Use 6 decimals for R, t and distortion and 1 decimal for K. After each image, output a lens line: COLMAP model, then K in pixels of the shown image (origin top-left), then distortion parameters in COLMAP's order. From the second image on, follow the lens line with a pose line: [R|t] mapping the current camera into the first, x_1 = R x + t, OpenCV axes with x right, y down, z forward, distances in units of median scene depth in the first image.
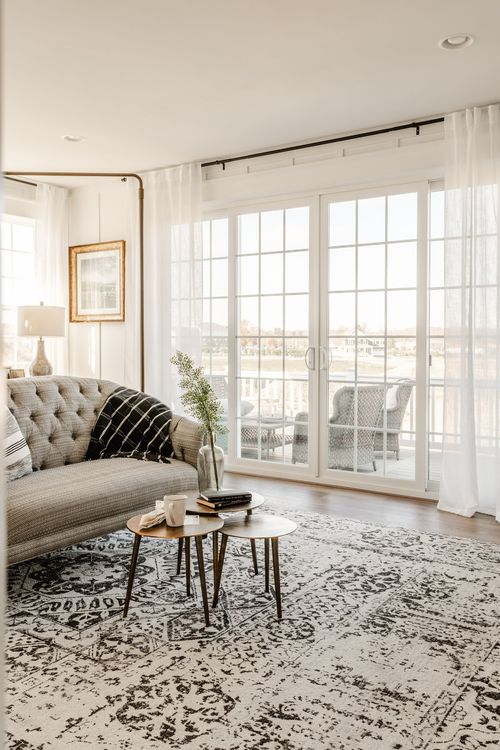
lens RADIAL K [[643.3, 0, 248.1], [0, 643.3, 357.7], [0, 0, 1]] dist [-0.001993, 0.001456]
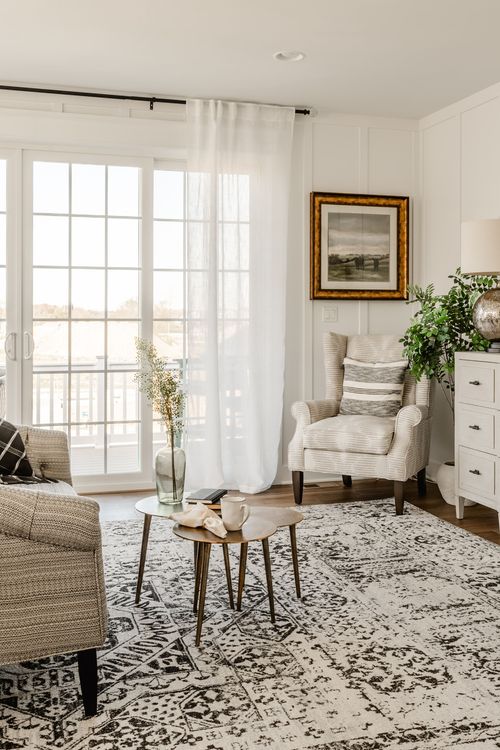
lens RADIAL K [[799.4, 0, 252.0], [0, 799.4, 320.8], [0, 0, 1]] dist [-0.002221, -0.007773]
pose [[0.617299, -0.003102, 0.786723, -0.870833], [0.022627, 0.999649, -0.013813, -0.017599], [-0.786403, 0.026327, 0.617152, 0.229664]]
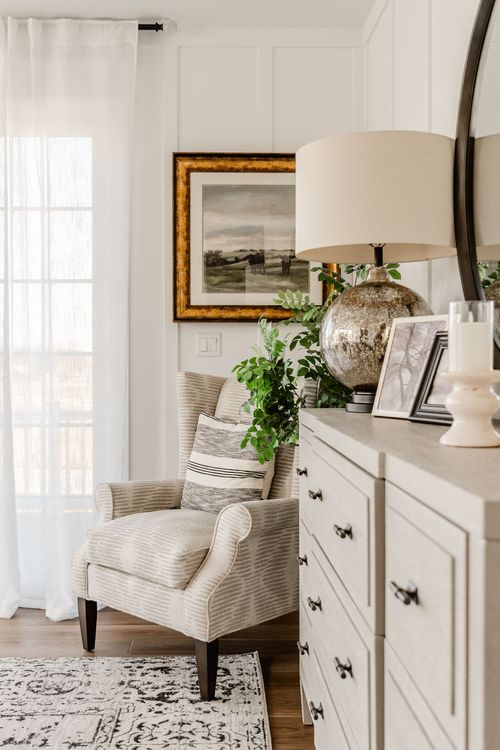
lens RADIAL K [[791.7, 0, 221.3], [0, 791.7, 373.8], [0, 0, 1]] dist [0.004549, 0.002889]
pose [[0.816424, -0.008423, 0.577392, 0.065262], [0.017079, 0.999808, -0.009565, 0.001432], [-0.577201, 0.017670, 0.816411, 0.259961]]
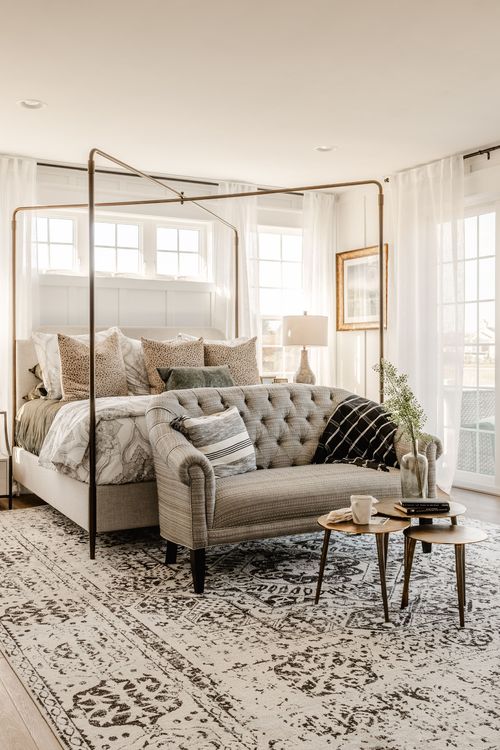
lens RADIAL K [[752.9, 0, 249.6], [0, 752.9, 354.1], [0, 0, 1]] dist [0.003692, -0.002566]
pose [[0.896694, -0.006678, -0.442600, 0.238491], [-0.002522, 0.999793, -0.020196, 0.006895], [0.442643, 0.019226, 0.896492, -0.172027]]
